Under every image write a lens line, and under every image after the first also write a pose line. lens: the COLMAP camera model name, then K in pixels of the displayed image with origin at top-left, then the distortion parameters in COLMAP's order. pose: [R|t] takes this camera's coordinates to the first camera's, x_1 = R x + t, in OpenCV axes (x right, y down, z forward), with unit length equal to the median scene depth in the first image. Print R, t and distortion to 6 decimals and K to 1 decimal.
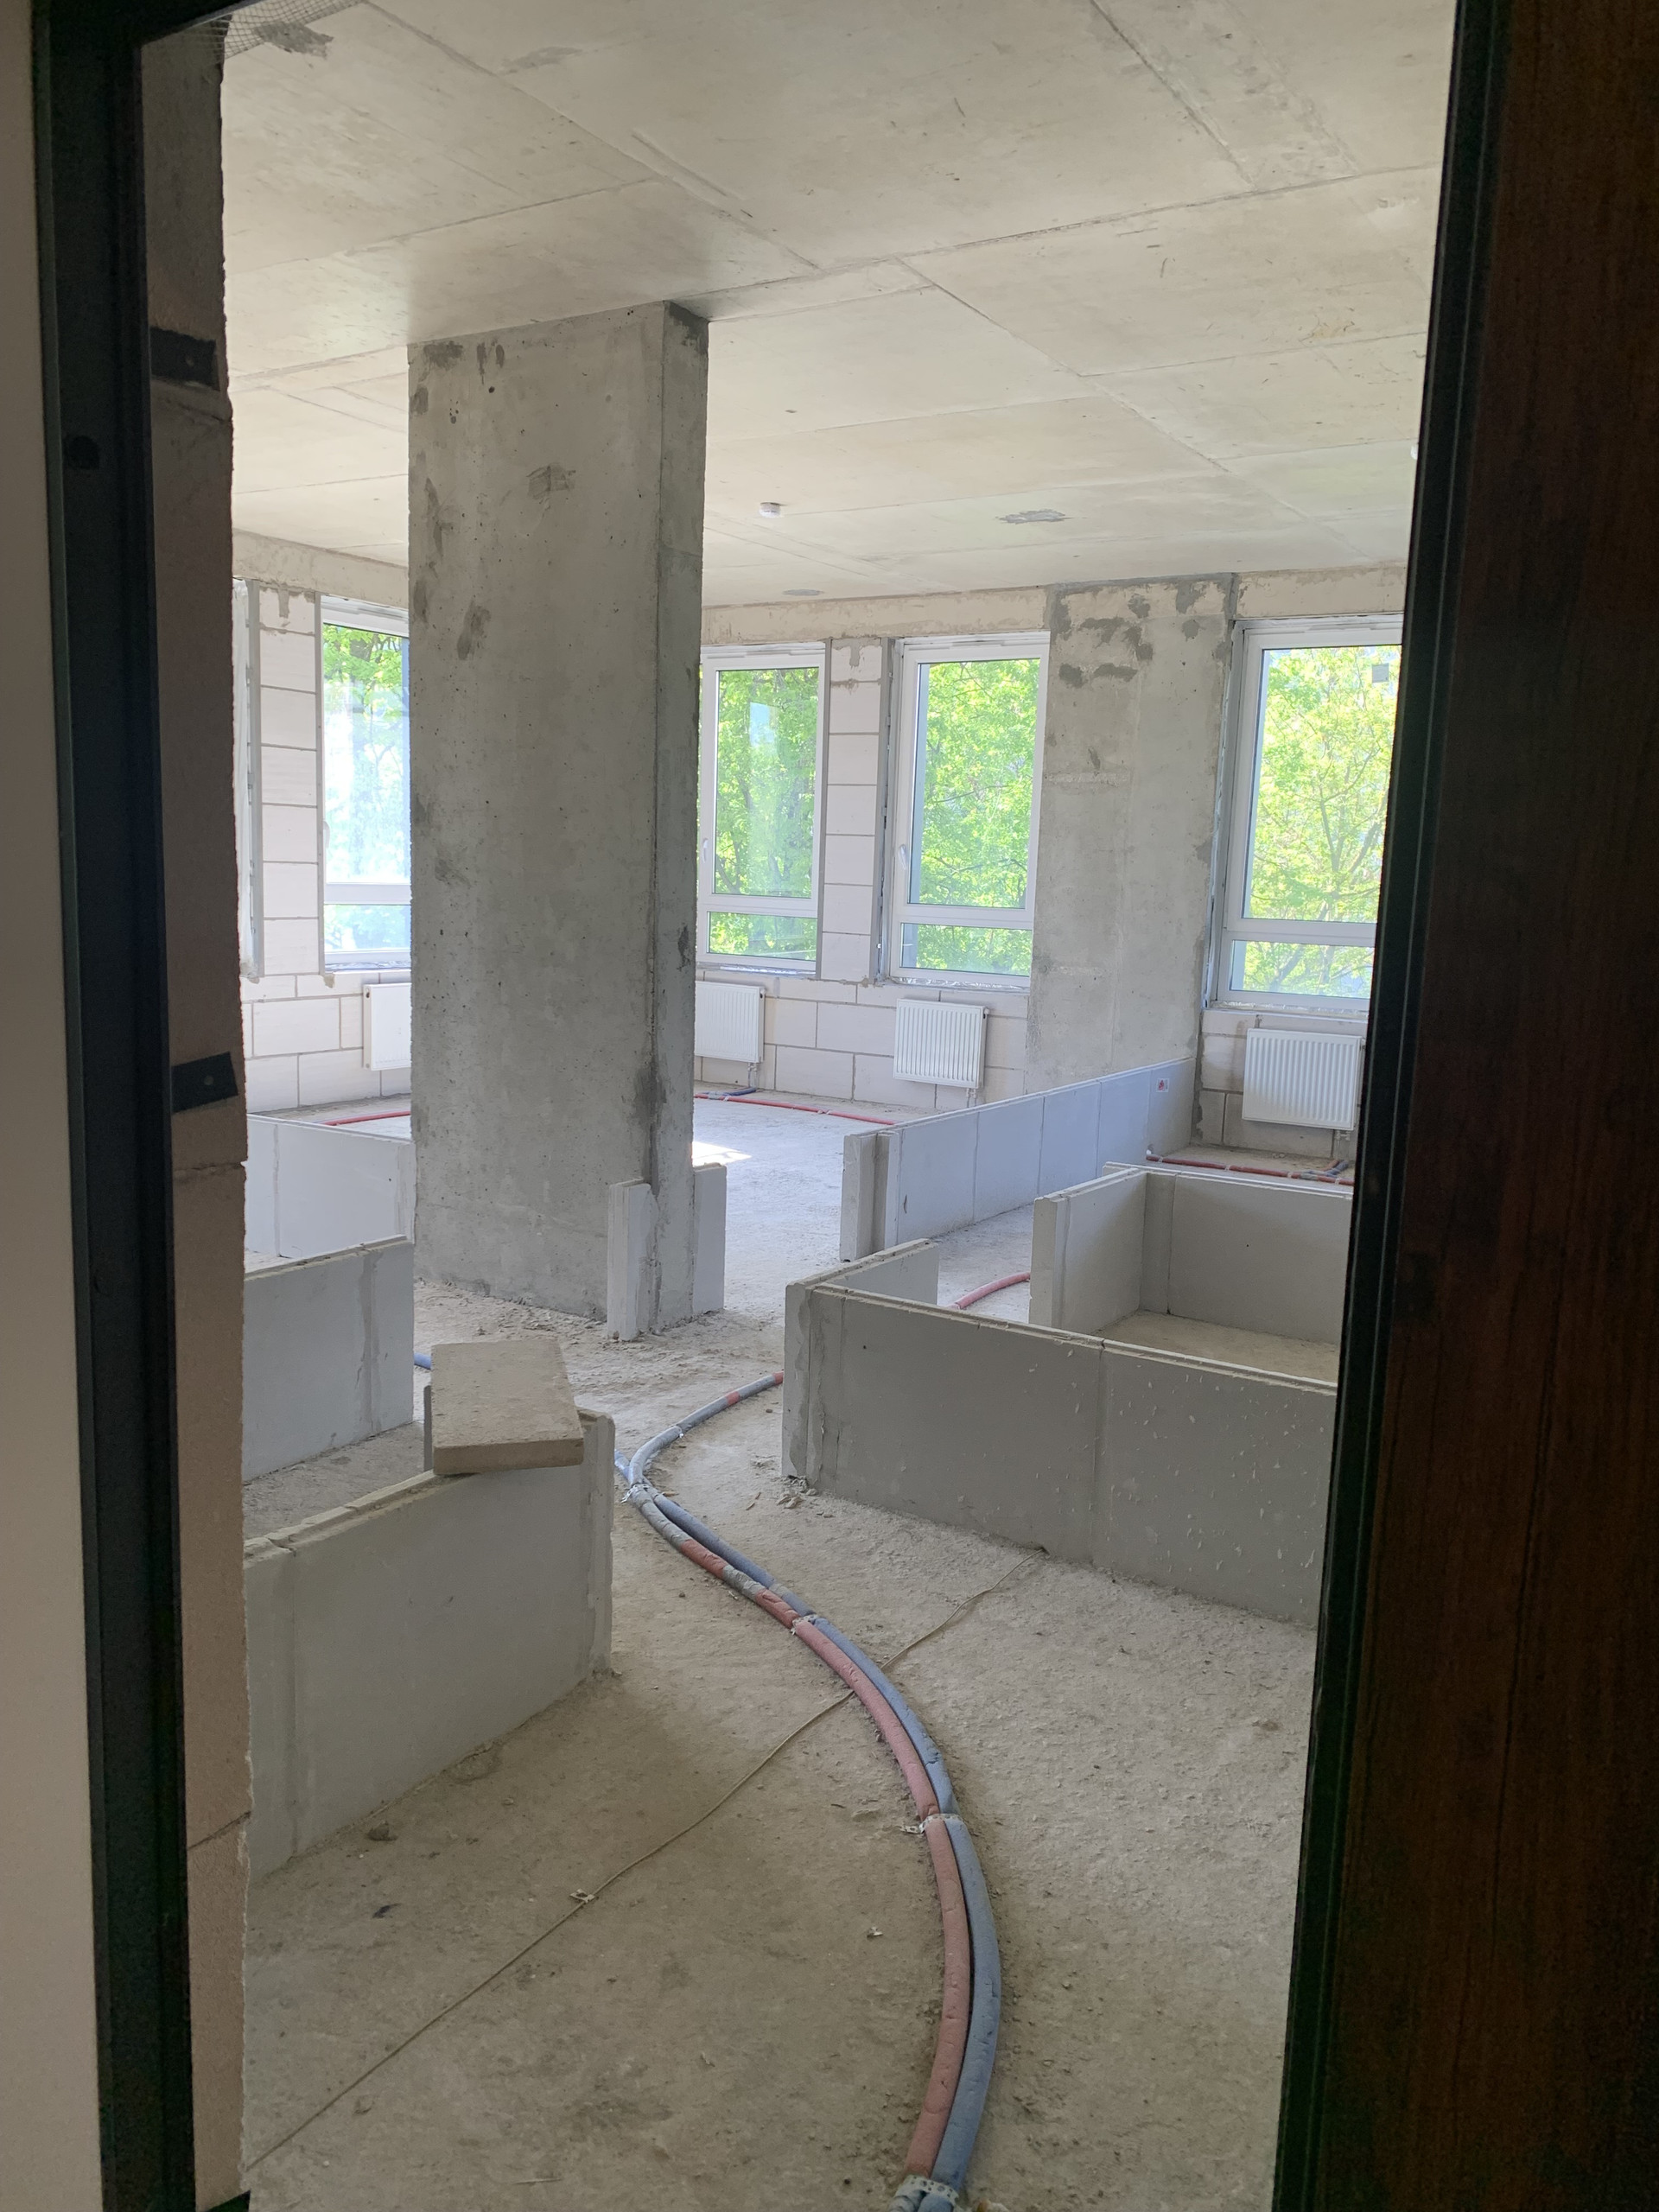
lens RADIAL K [[1683.7, 0, 832.9], [0, 1683.7, 1064.9], [0, 0, 1]] dist [0.115475, -0.139318]
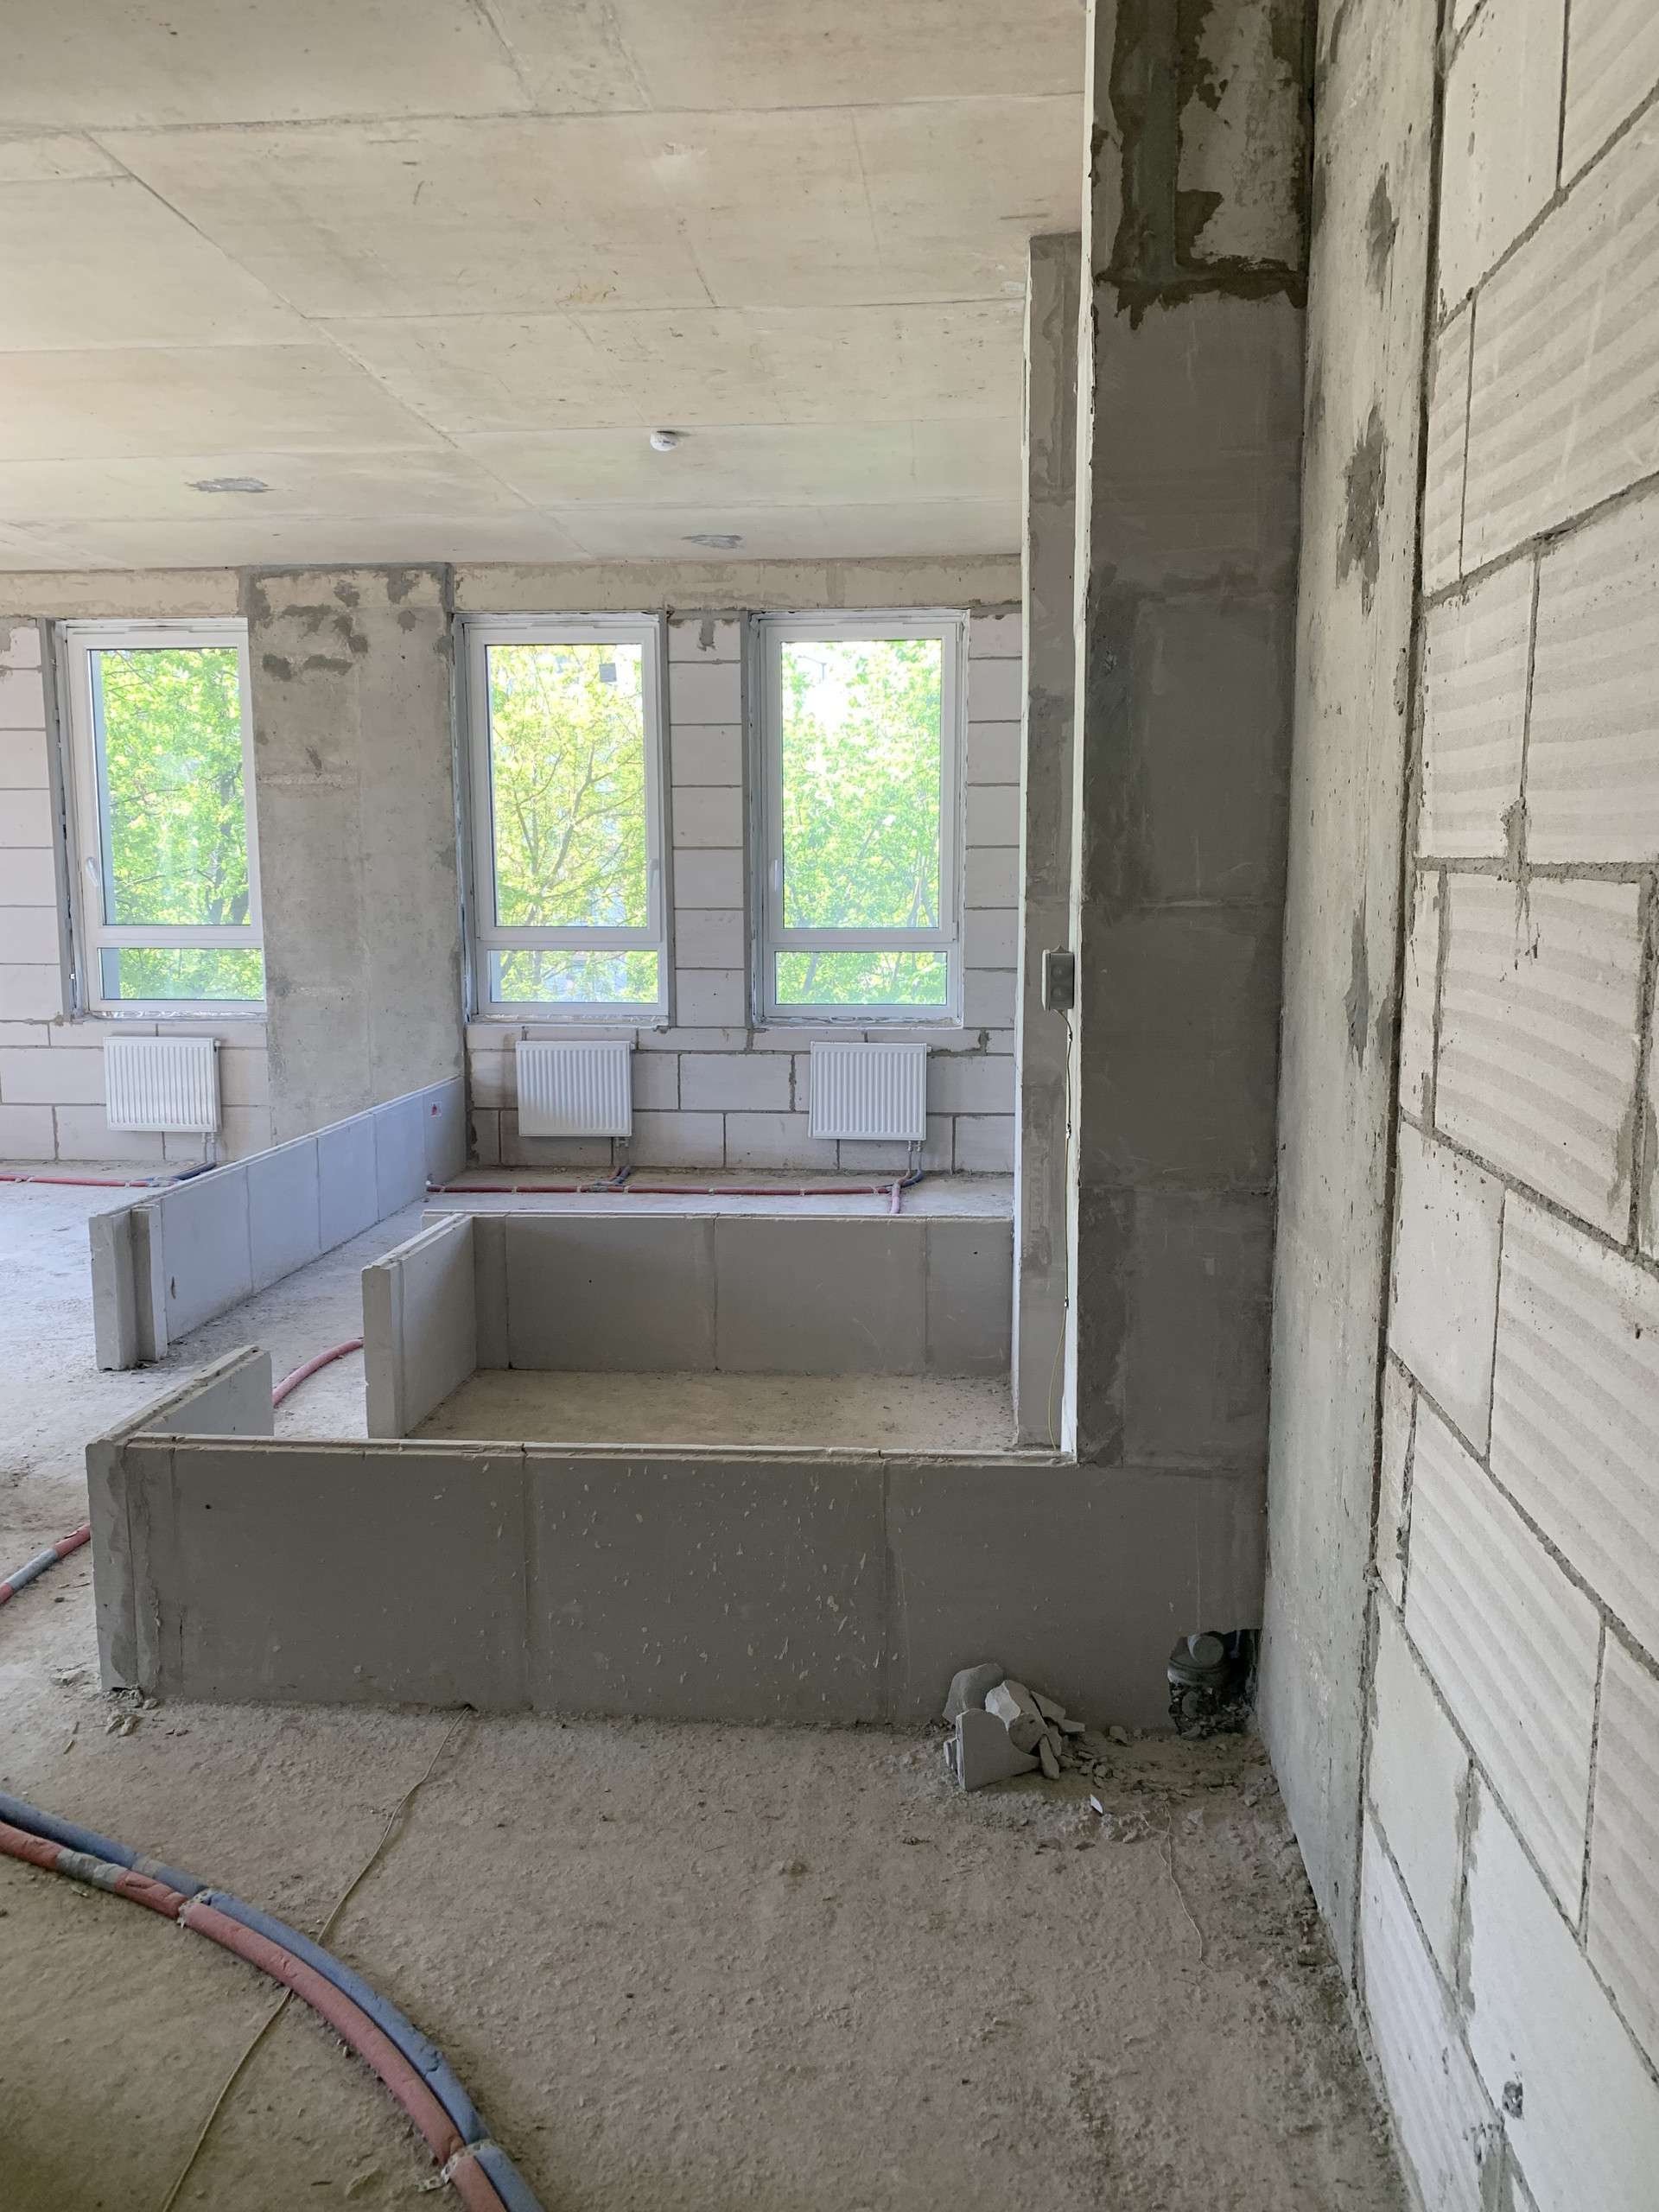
lens RADIAL K [[1685.0, 0, 830.9], [0, 1685.0, 1080.0], [0, 0, 1]] dist [0.025988, -0.019886]
pose [[0.888776, -0.094427, 0.448510, -0.040038], [0.090772, 0.995429, 0.029697, -0.018456], [-0.449264, 0.014319, 0.893284, 0.115962]]
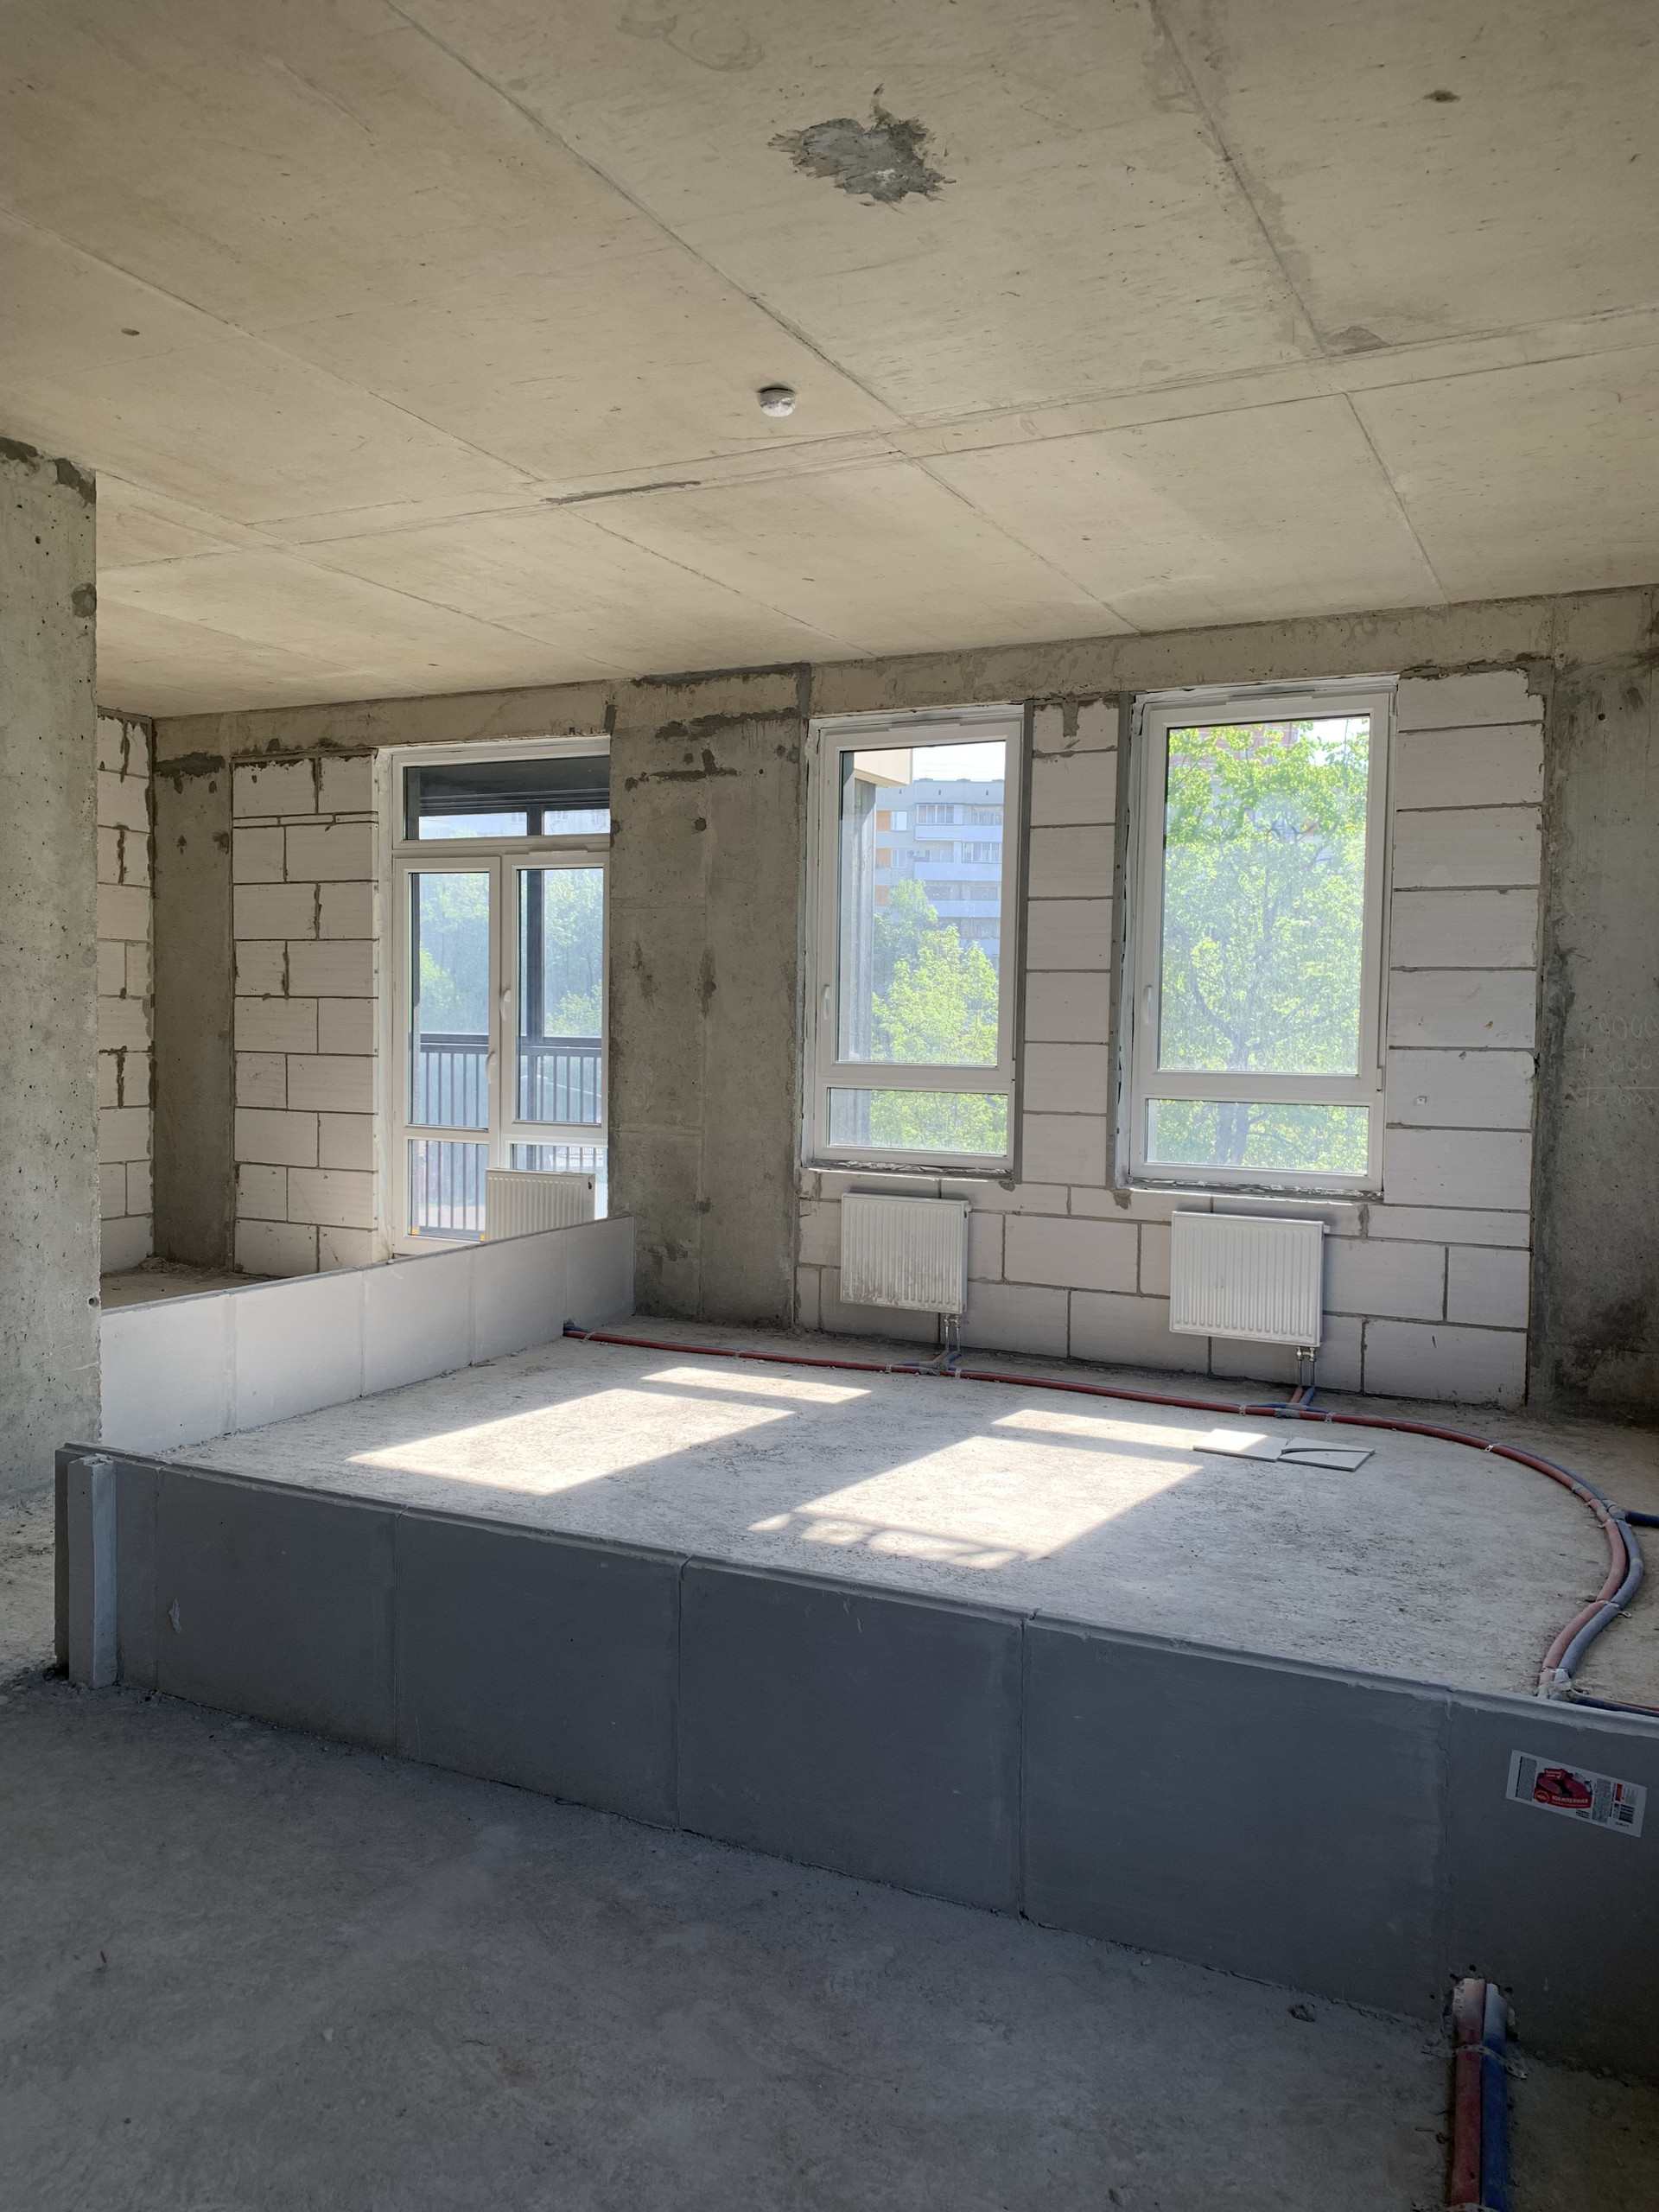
lens RADIAL K [[1685.0, 0, 830.9], [0, 1685.0, 1080.0], [0, 0, 1]] dist [0.025988, -0.019886]
pose [[0.098600, 0.003365, -0.995122, 0.721464], [-0.130469, 0.991406, -0.009575, -0.131196], [0.986537, 0.130776, 0.098191, 1.345869]]
